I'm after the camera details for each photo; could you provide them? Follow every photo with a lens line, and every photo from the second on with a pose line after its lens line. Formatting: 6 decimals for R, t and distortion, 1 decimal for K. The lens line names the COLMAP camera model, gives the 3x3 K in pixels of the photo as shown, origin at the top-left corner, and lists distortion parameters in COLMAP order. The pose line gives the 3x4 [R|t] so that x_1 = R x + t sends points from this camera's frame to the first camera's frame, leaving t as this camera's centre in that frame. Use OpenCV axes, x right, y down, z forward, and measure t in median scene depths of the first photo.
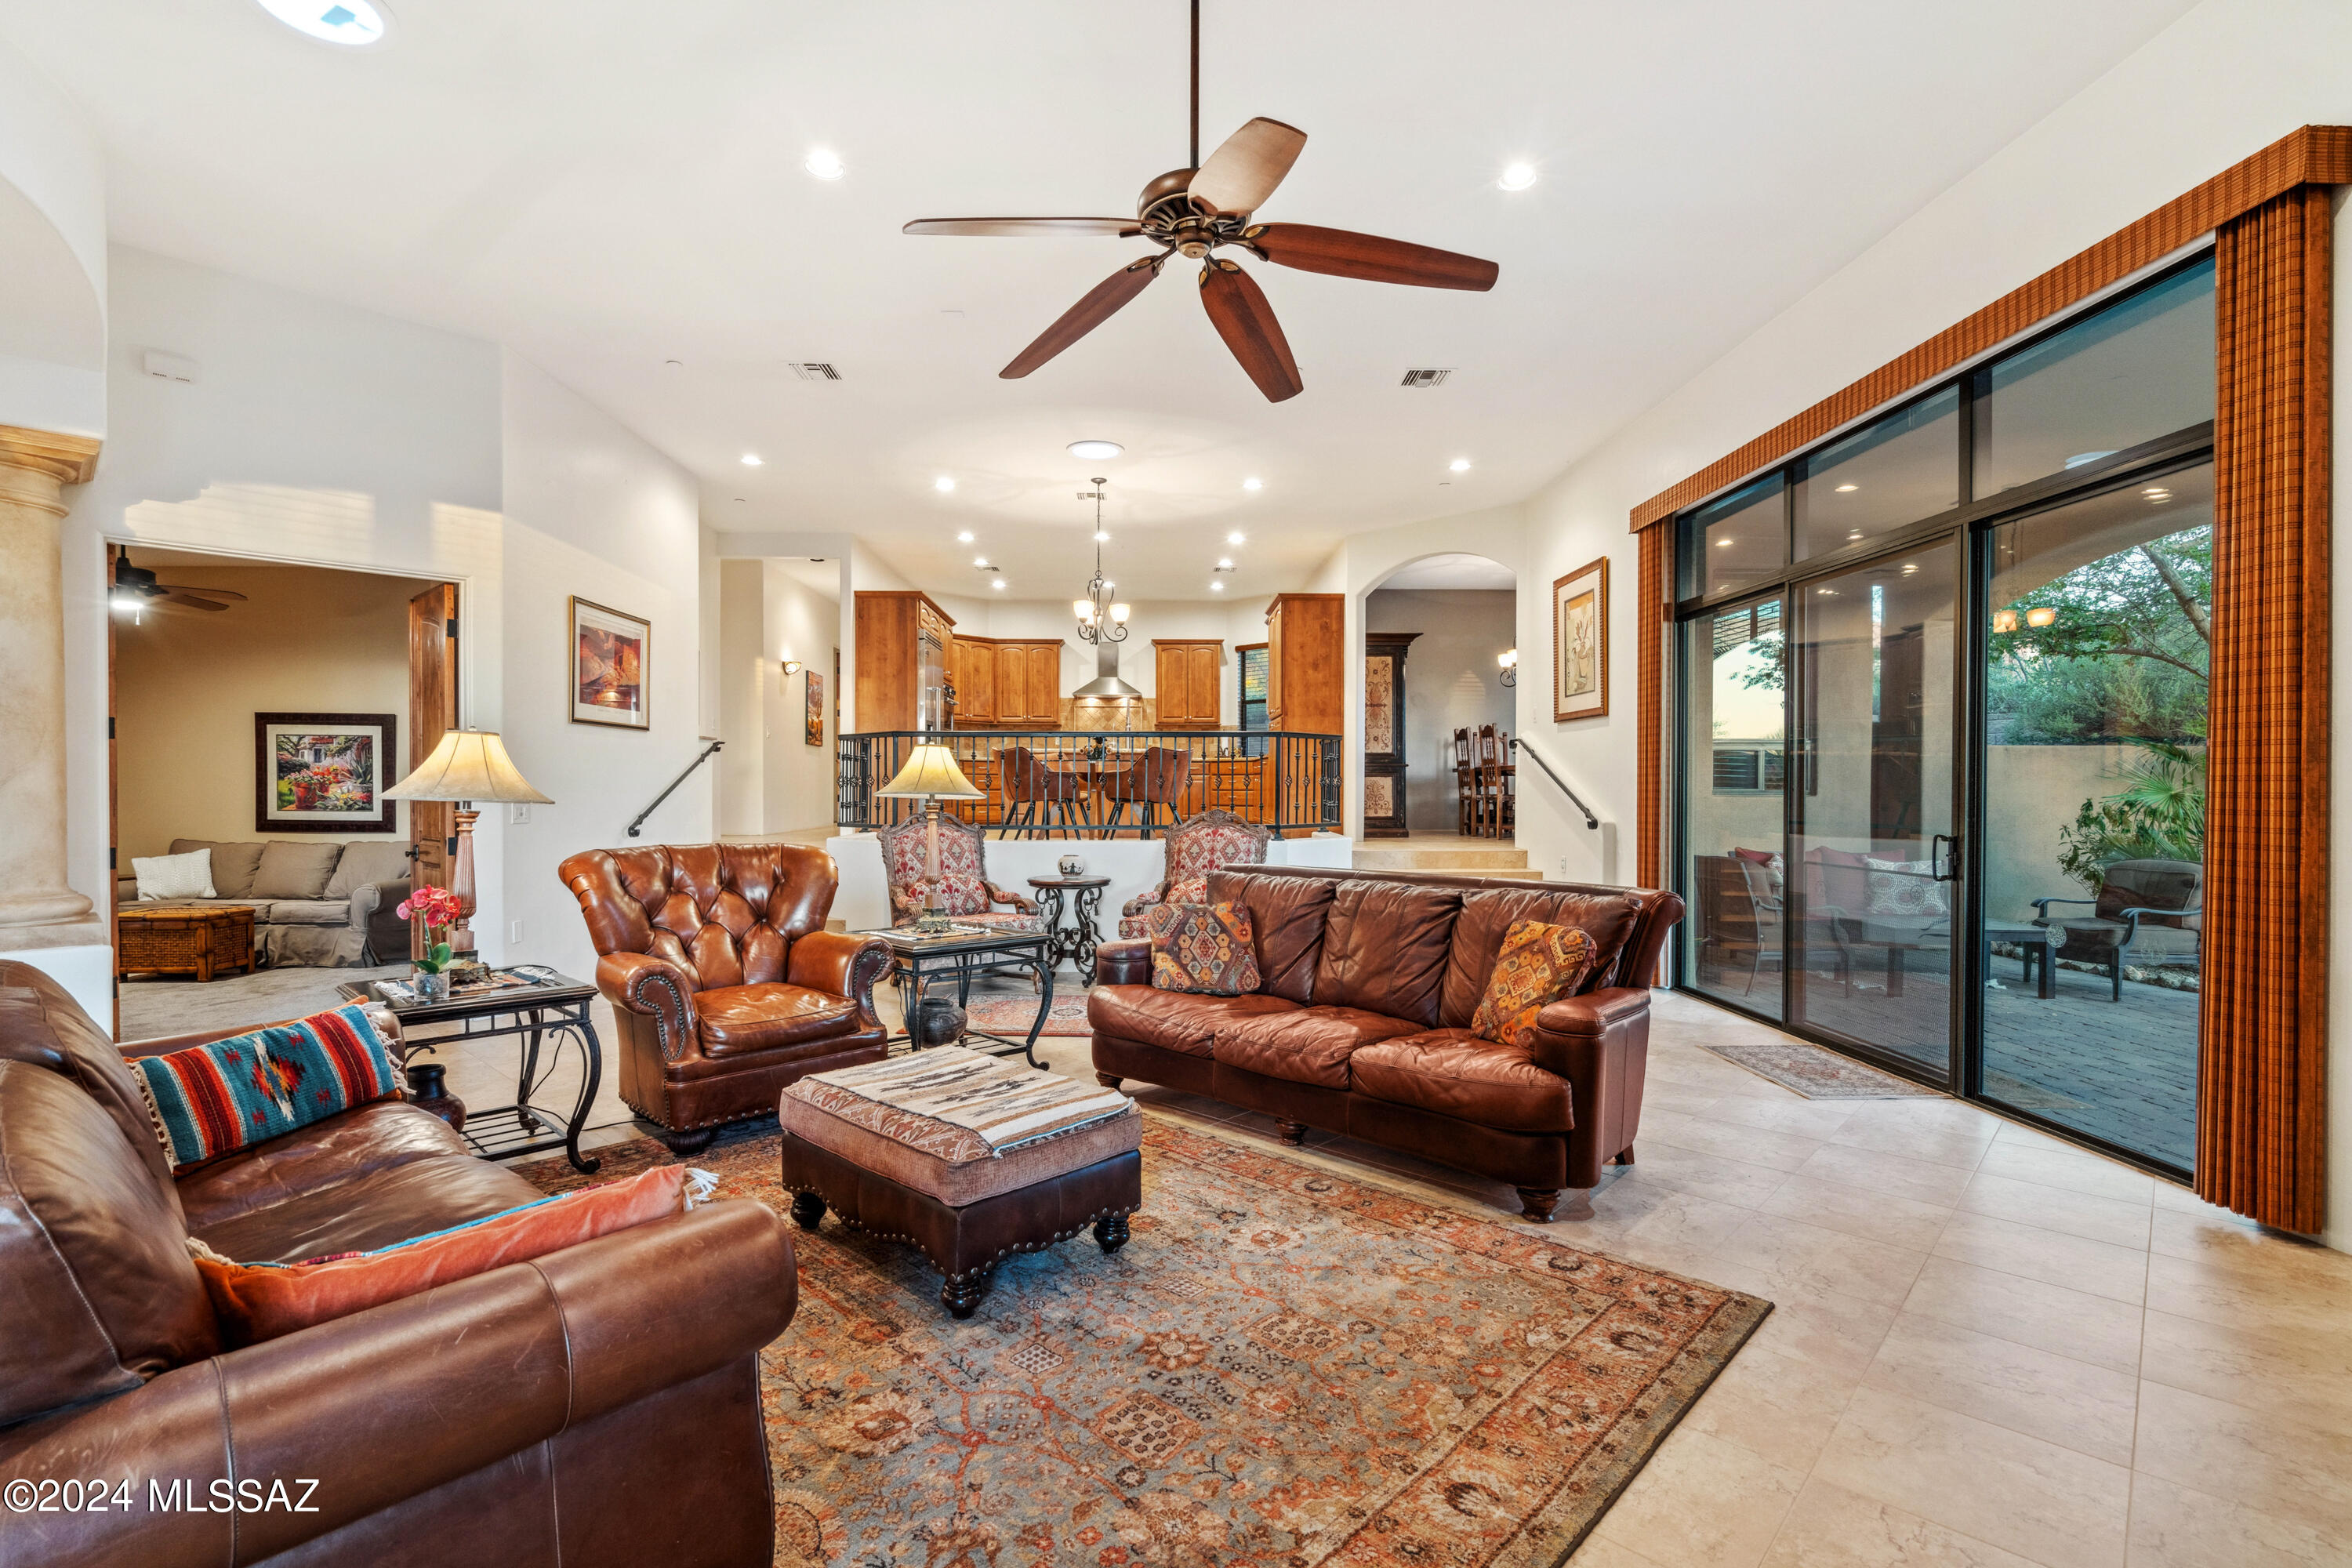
lens RADIAL K [[1073.8, 0, 1170.2], [0, 1073.8, 795.7], [0, 0, 1]] dist [0.001596, 0.000380]
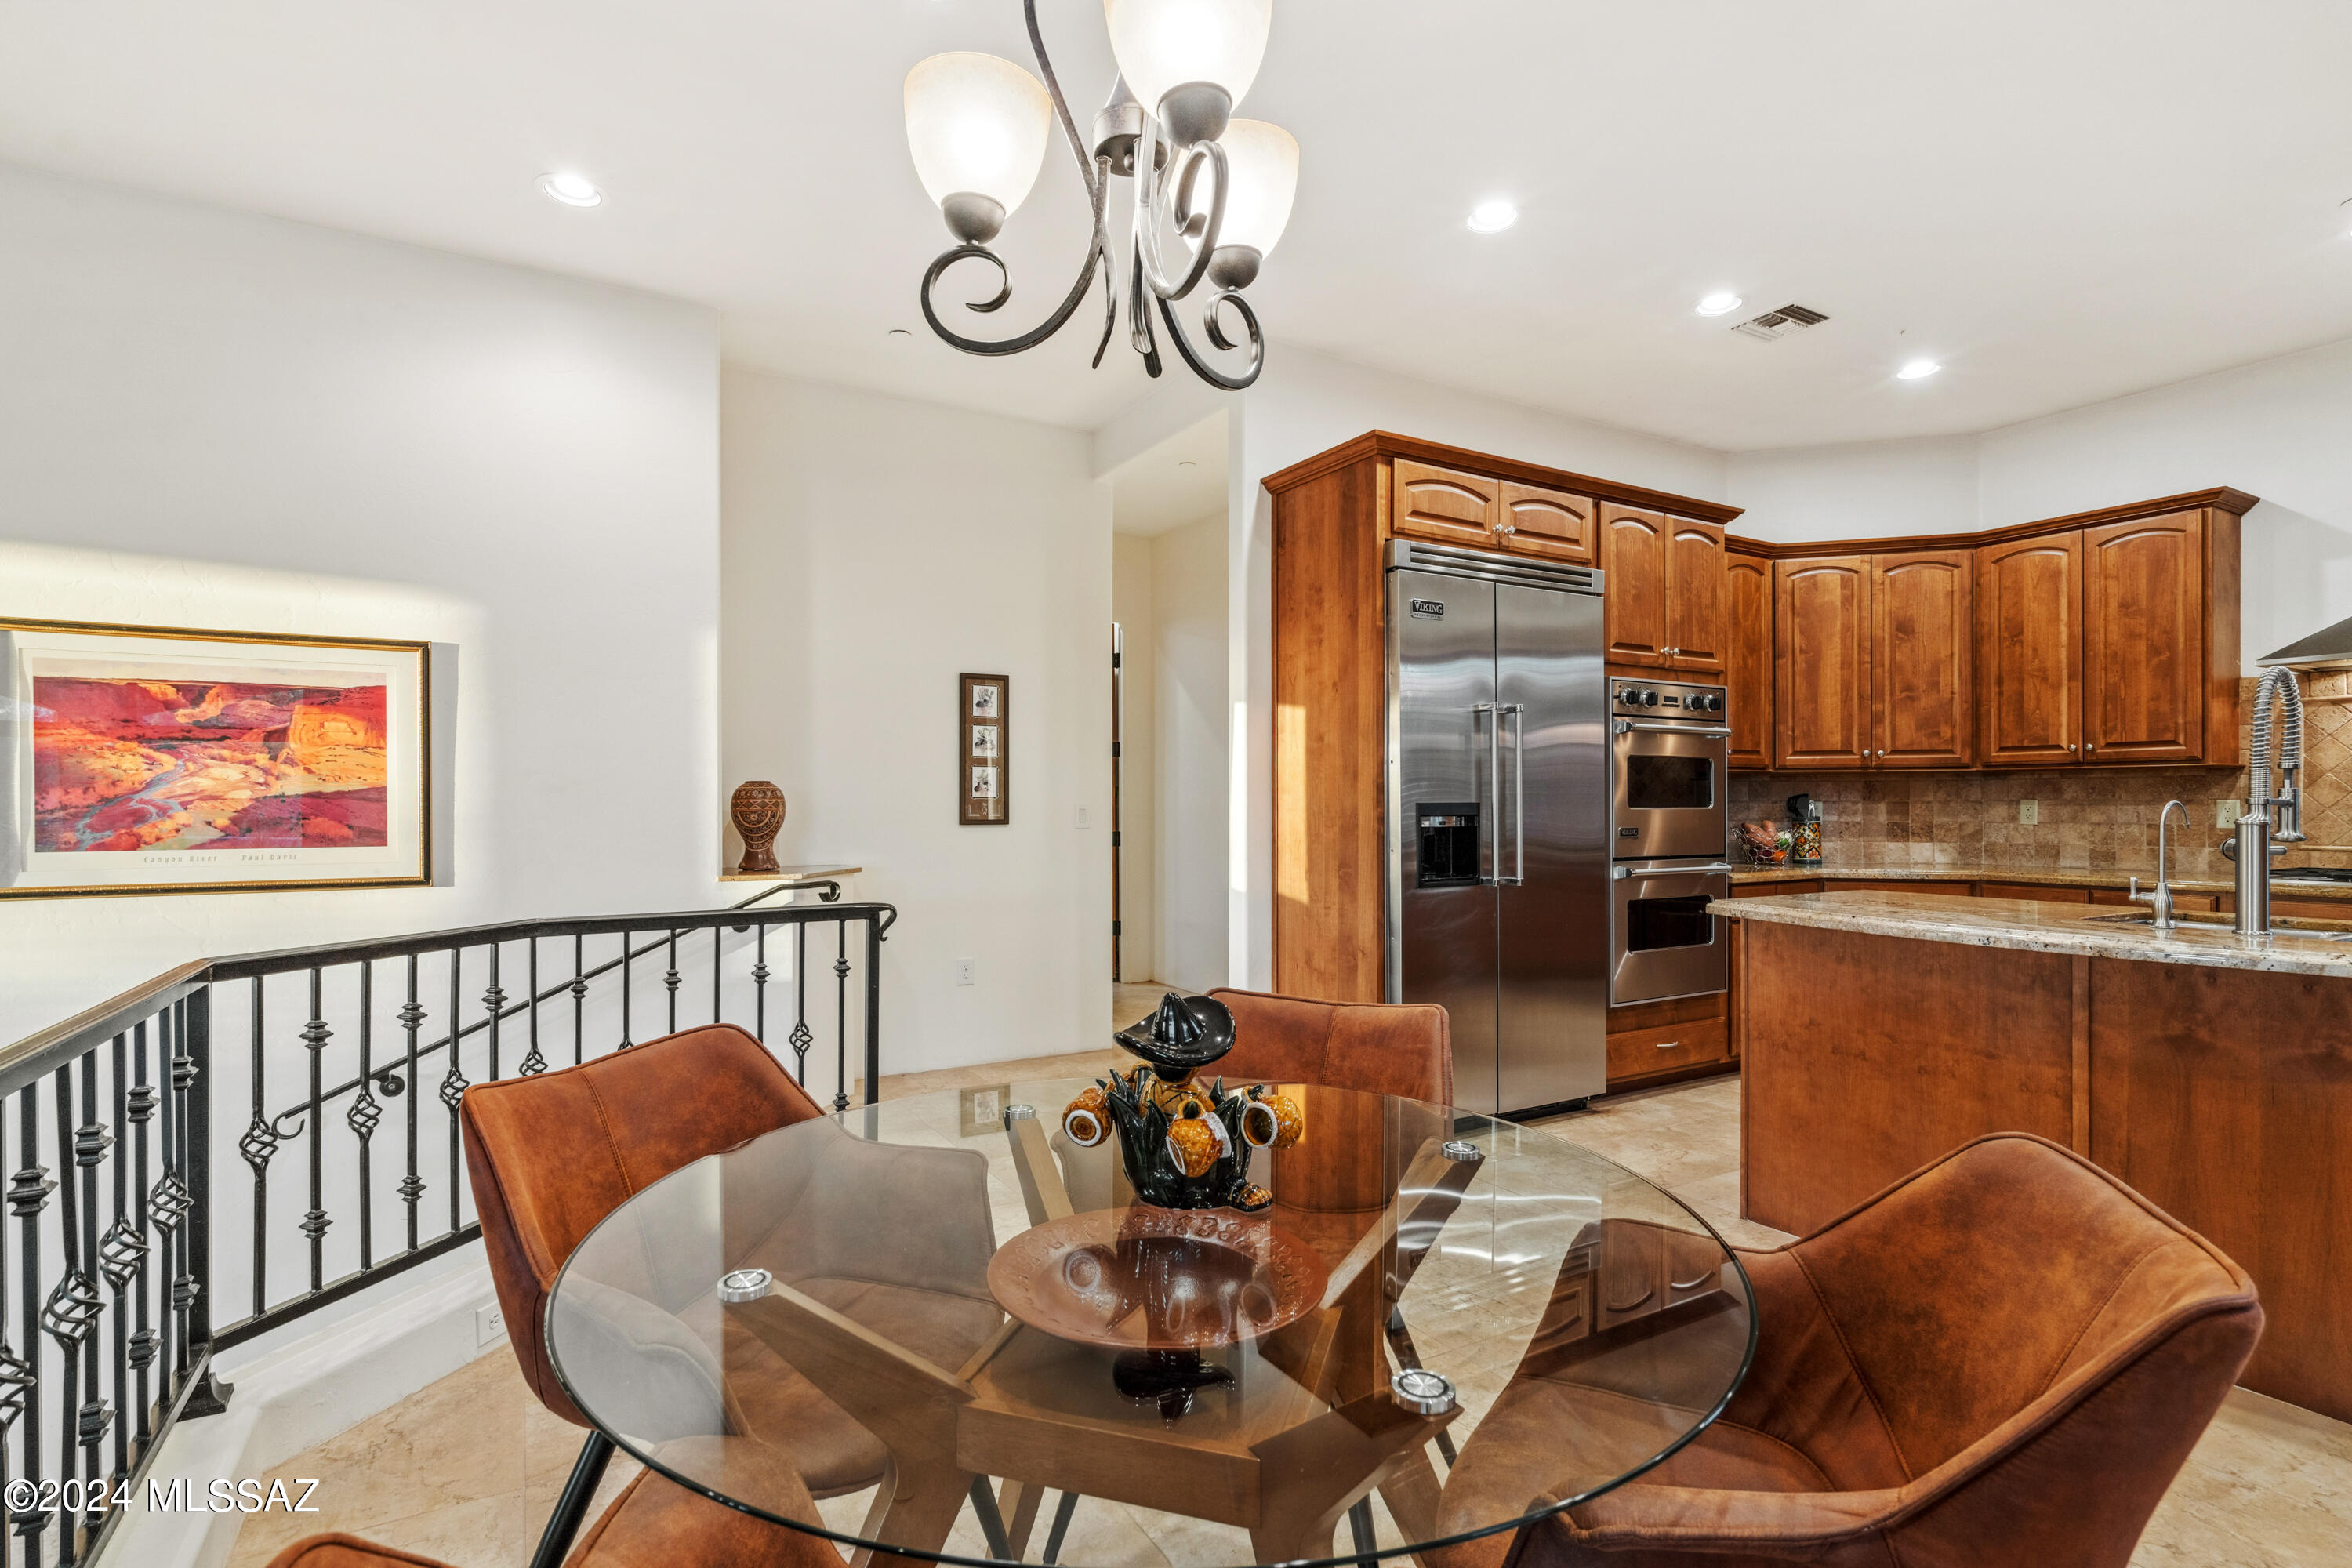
lens RADIAL K [[1118.6, 0, 1174.8], [0, 1118.6, 807.8], [0, 0, 1]] dist [-0.001005, -0.000154]
pose [[0.471550, 0.001406, -0.881838, 0.040267], [-0.005207, 0.999986, -0.001190, -0.051983], [0.881824, 0.005153, 0.471551, 0.582458]]
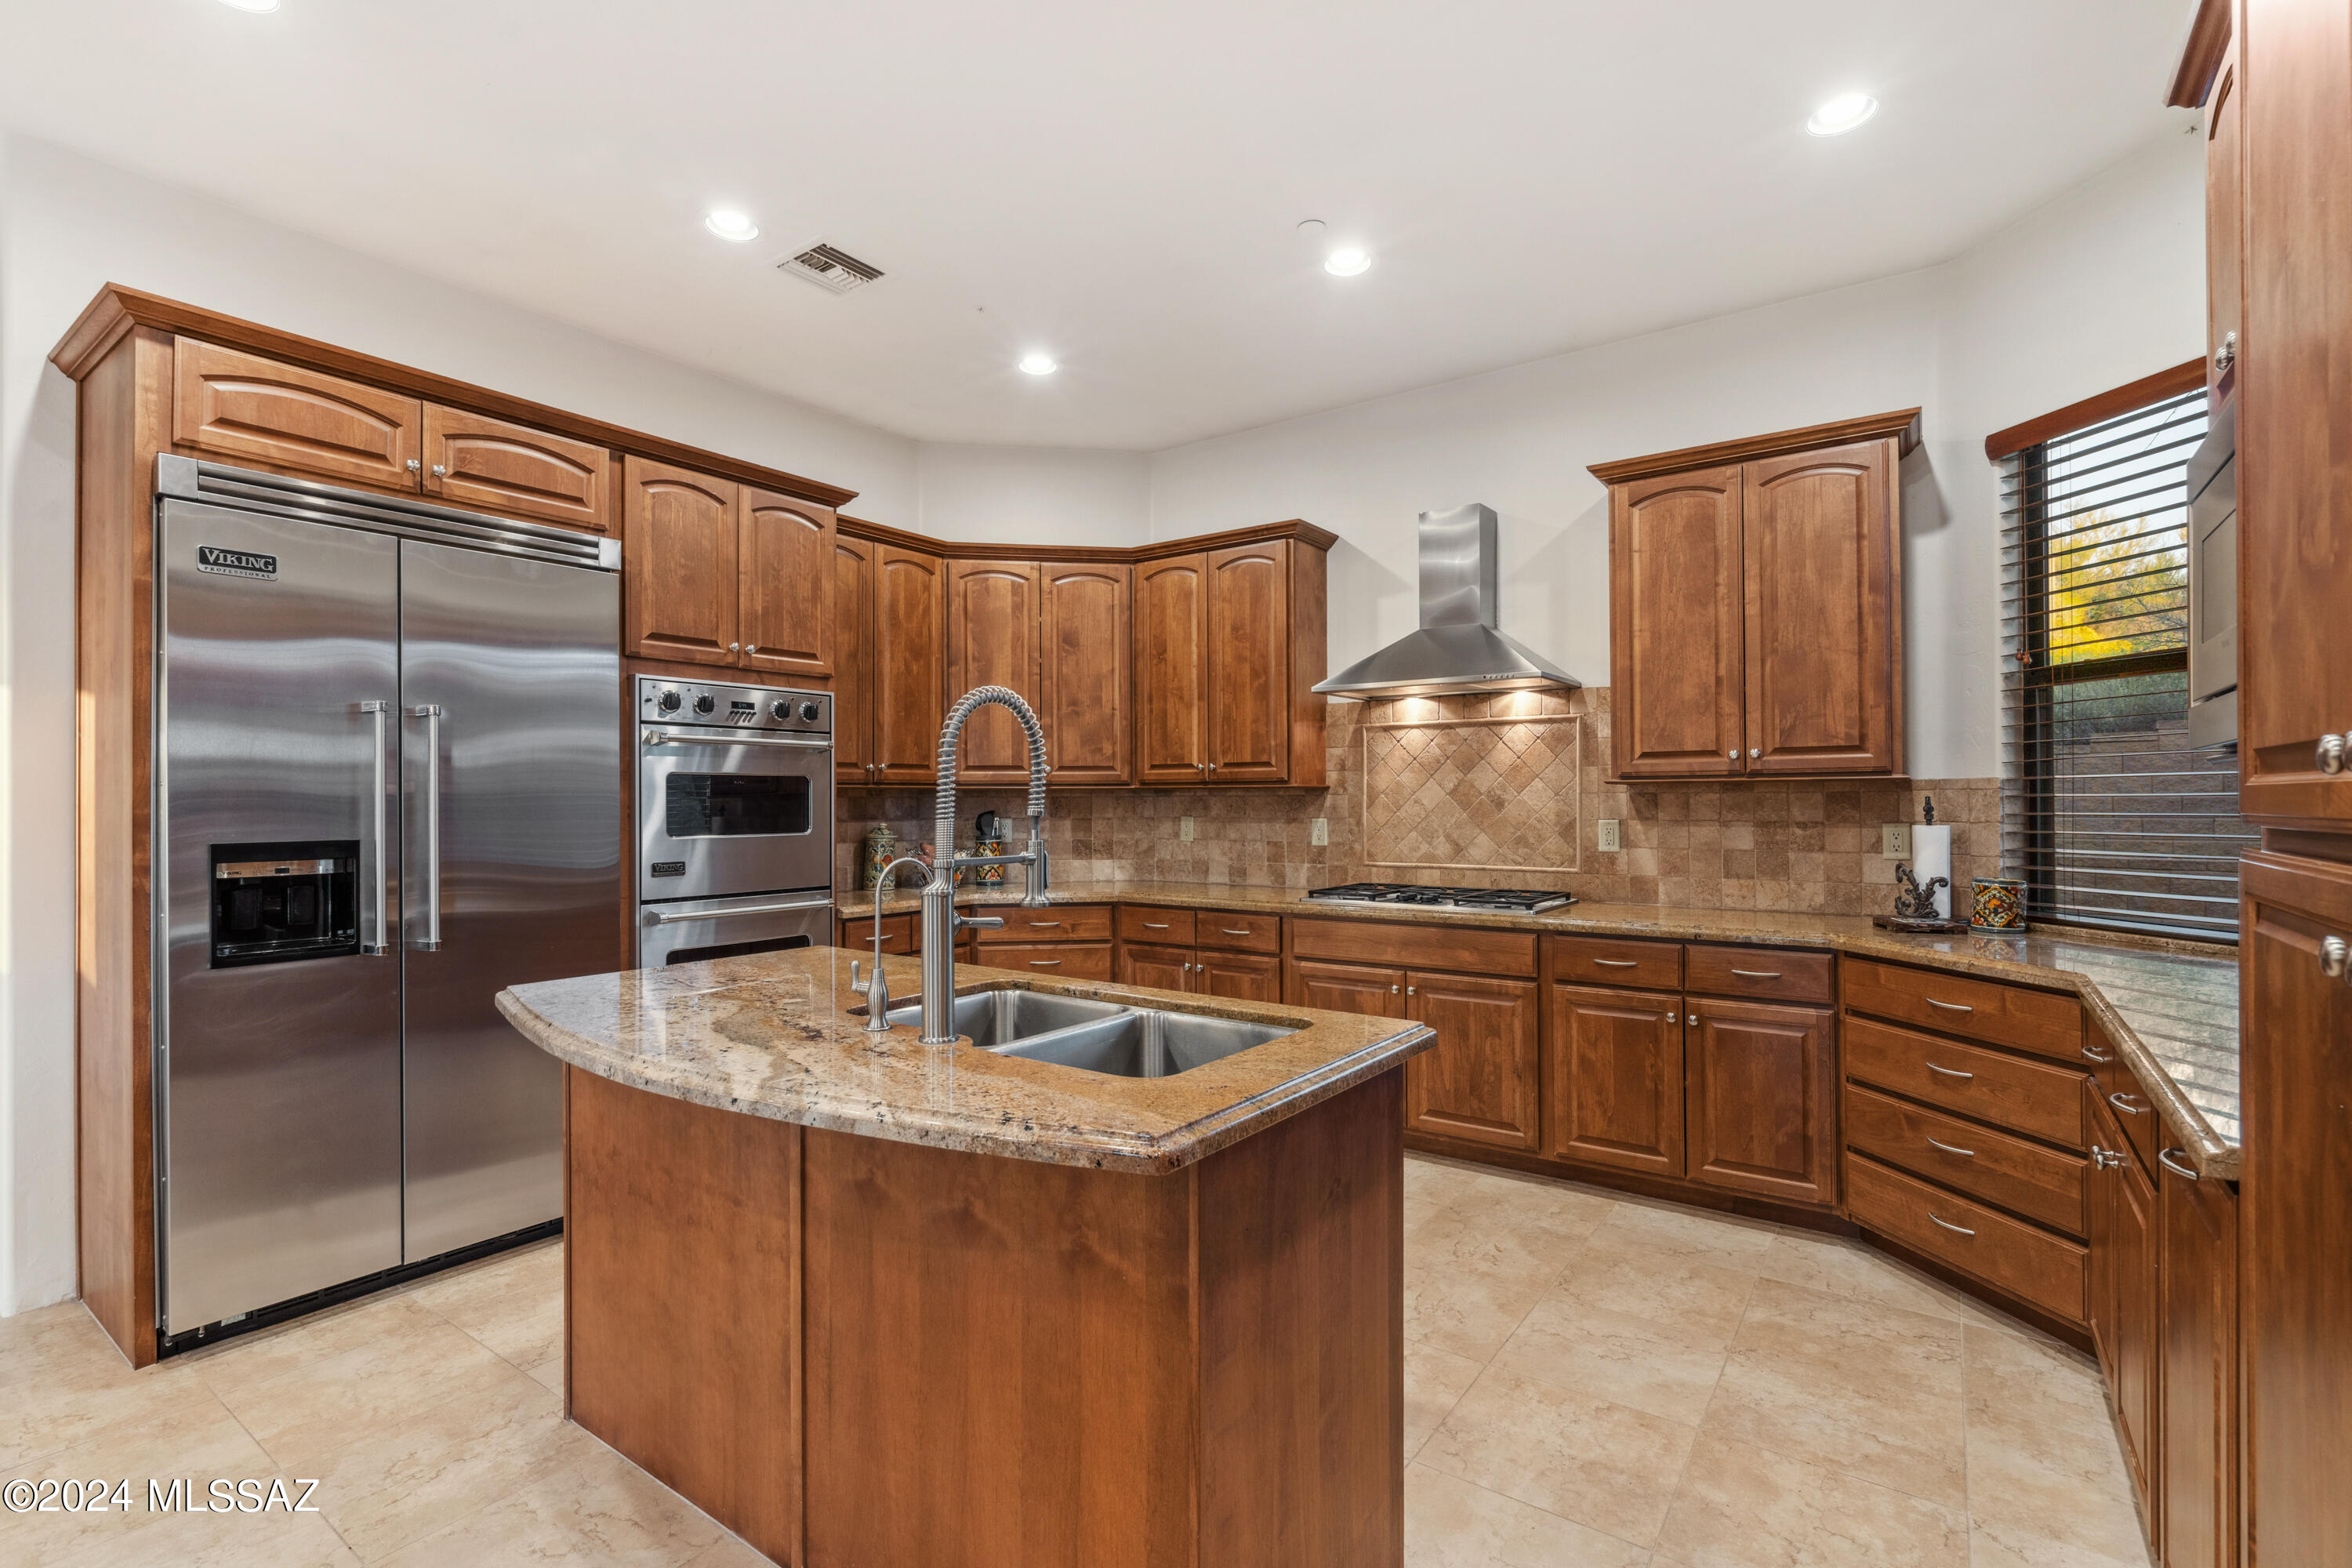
lens RADIAL K [[1073.8, 0, 1170.2], [0, 1073.8, 795.7], [0, 0, 1]] dist [0.001596, 0.000380]
pose [[0.792054, -0.004819, -0.610432, 0.063398], [-0.000922, 0.999958, -0.009090, -0.060455], [0.610450, 0.007763, 0.792017, 0.719525]]
